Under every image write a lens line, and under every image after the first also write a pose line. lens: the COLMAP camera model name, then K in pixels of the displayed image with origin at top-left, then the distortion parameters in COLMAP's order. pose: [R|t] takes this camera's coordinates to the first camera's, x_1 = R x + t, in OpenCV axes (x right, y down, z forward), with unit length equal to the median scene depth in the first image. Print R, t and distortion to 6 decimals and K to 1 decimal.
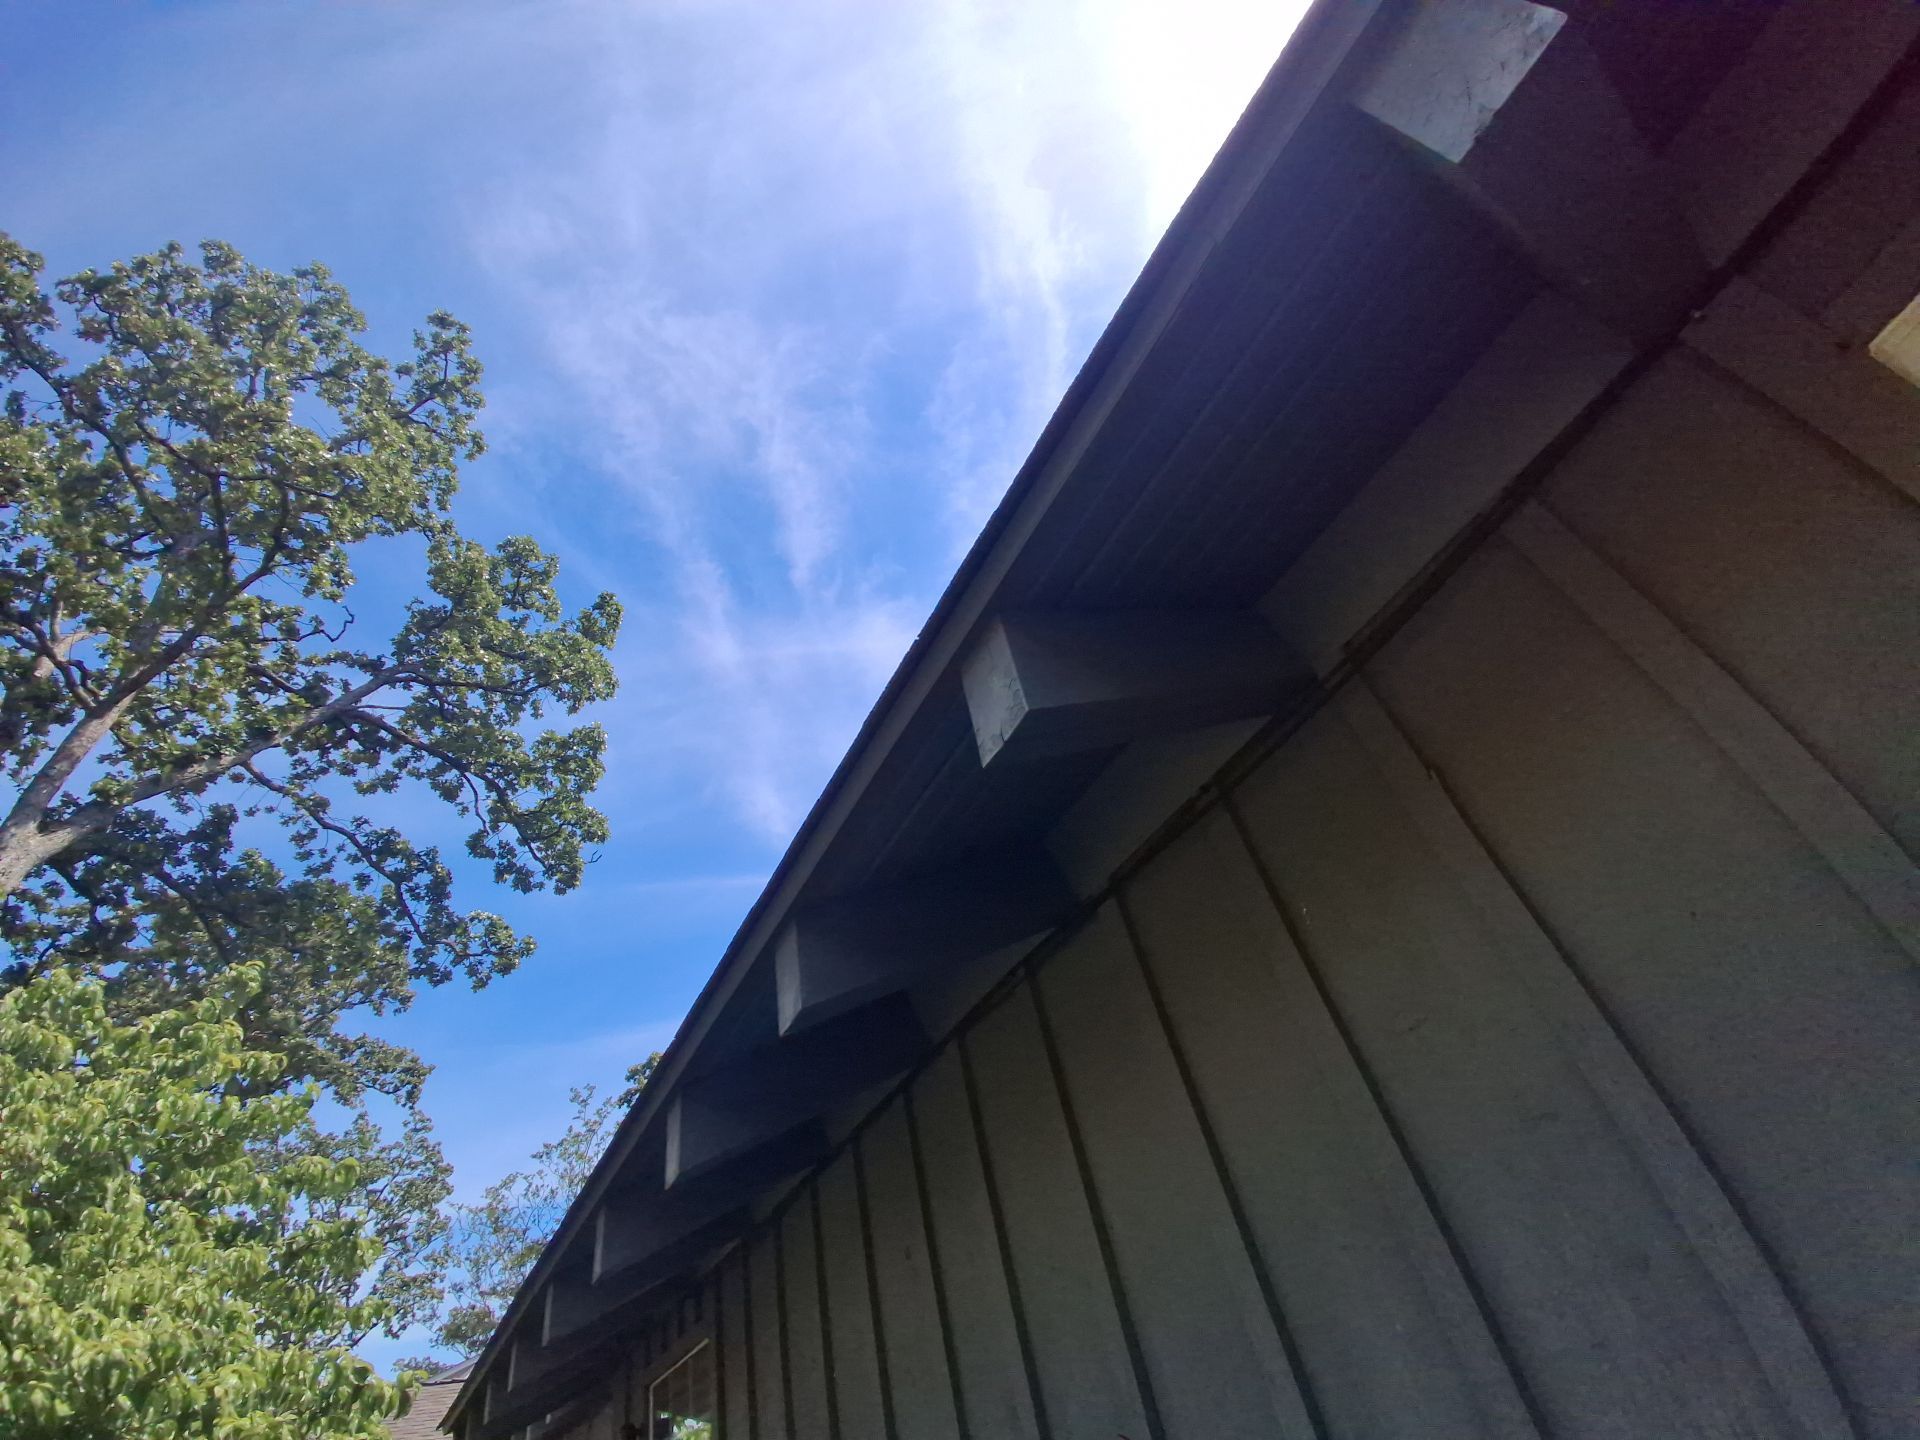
lens RADIAL K [[888.8, 0, 960.0], [0, 888.8, 720.0], [0, 0, 1]] dist [0.035908, -0.046548]
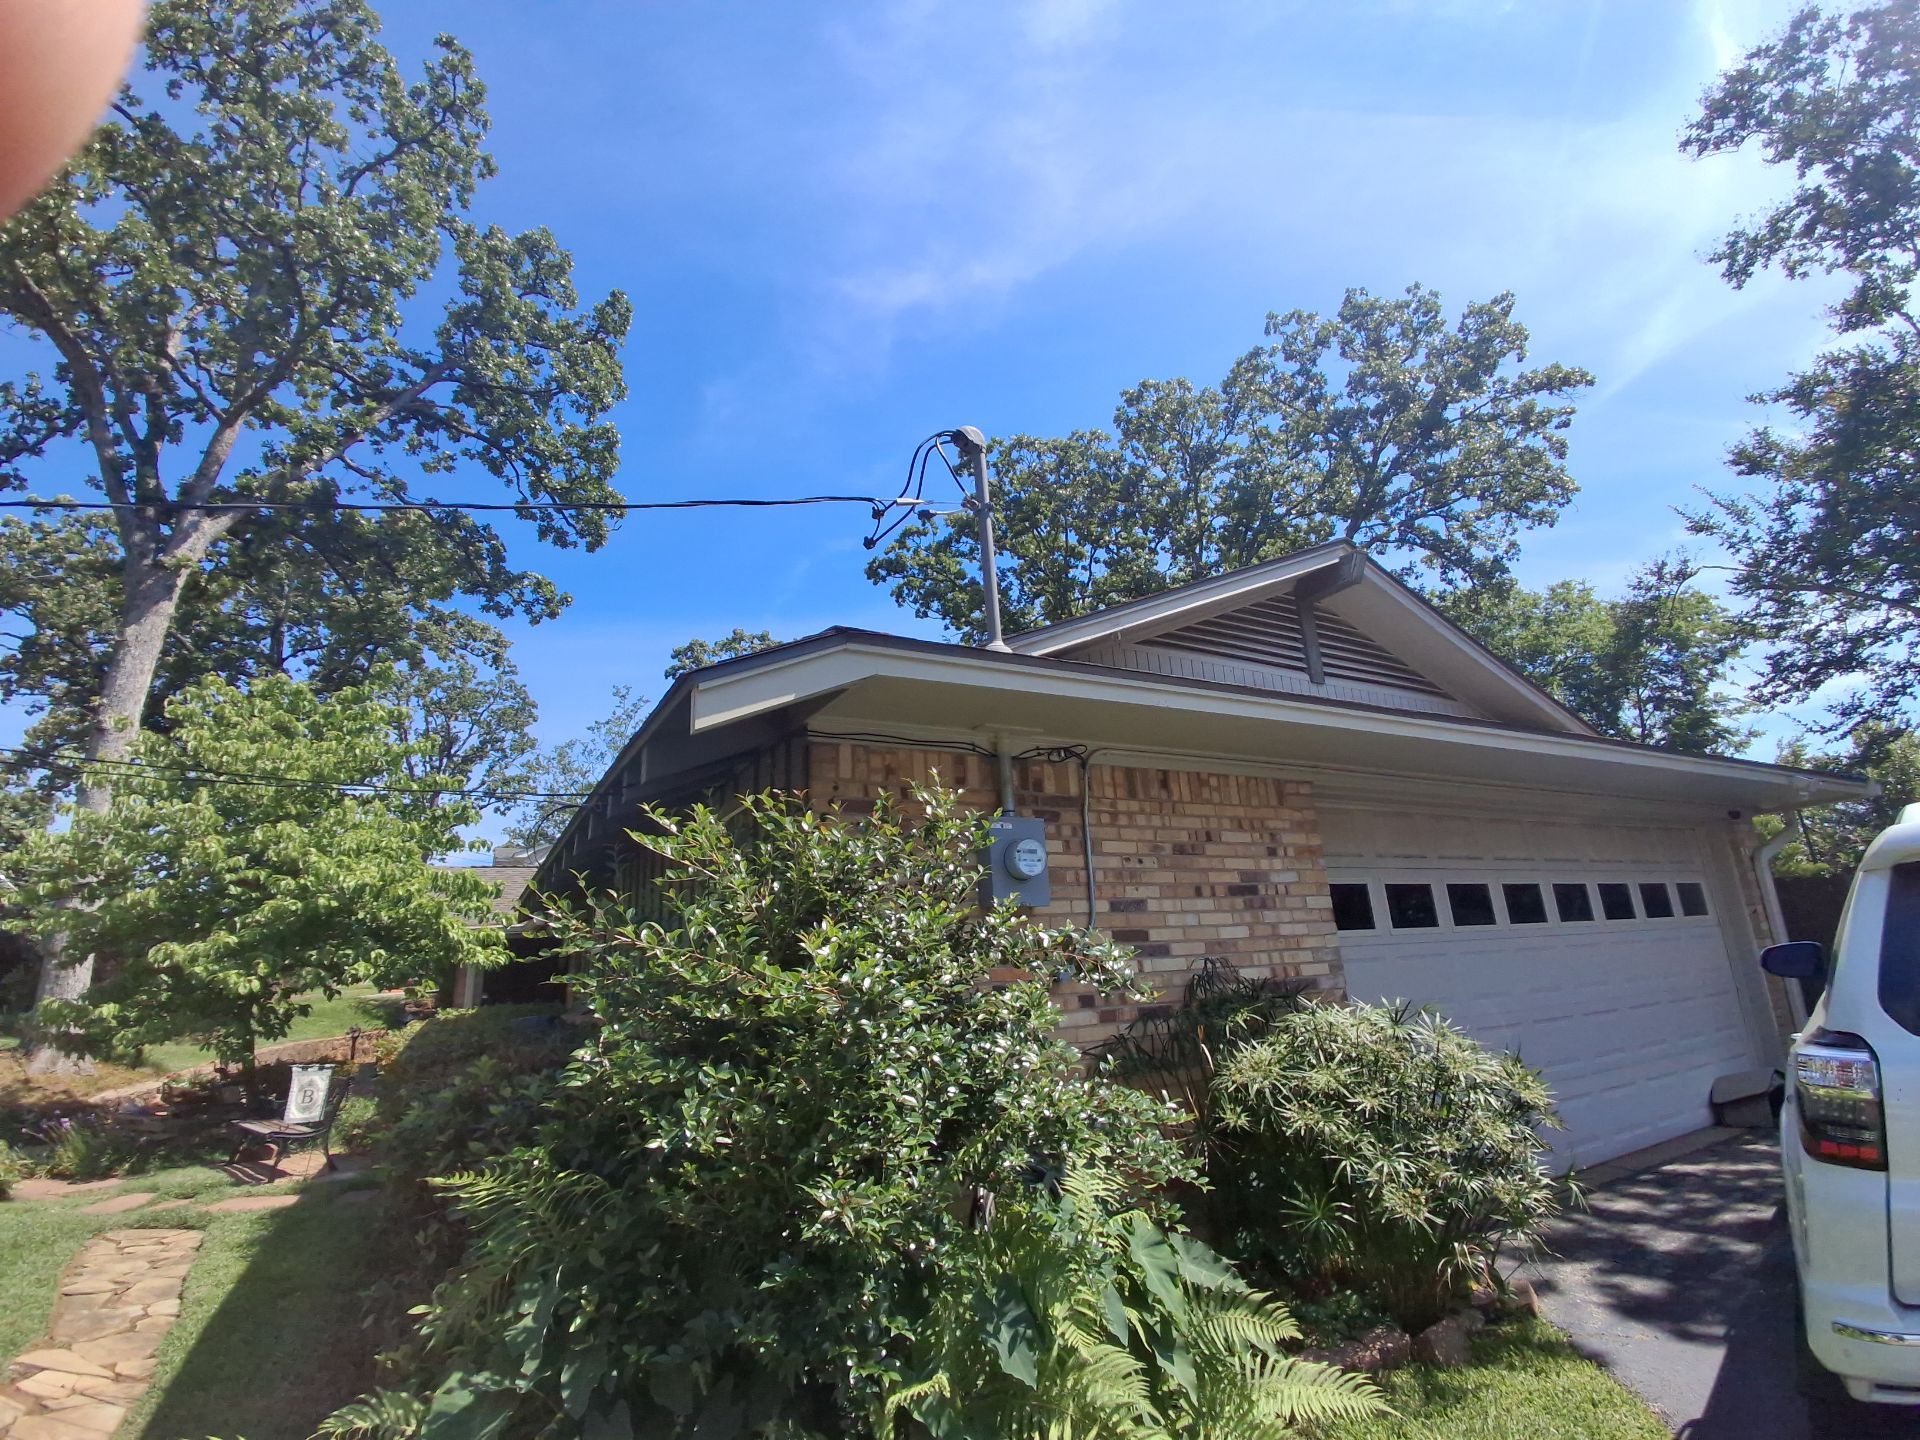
lens RADIAL K [[871.4, 0, 960.0], [0, 871.4, 720.0], [0, 0, 1]] dist [0.031163, -0.042246]
pose [[0.989806, 0.140447, -0.023639, 0.145106], [-0.116942, 0.896189, 0.427983, -0.203105], [0.081294, -0.420856, 0.903478, -0.196134]]
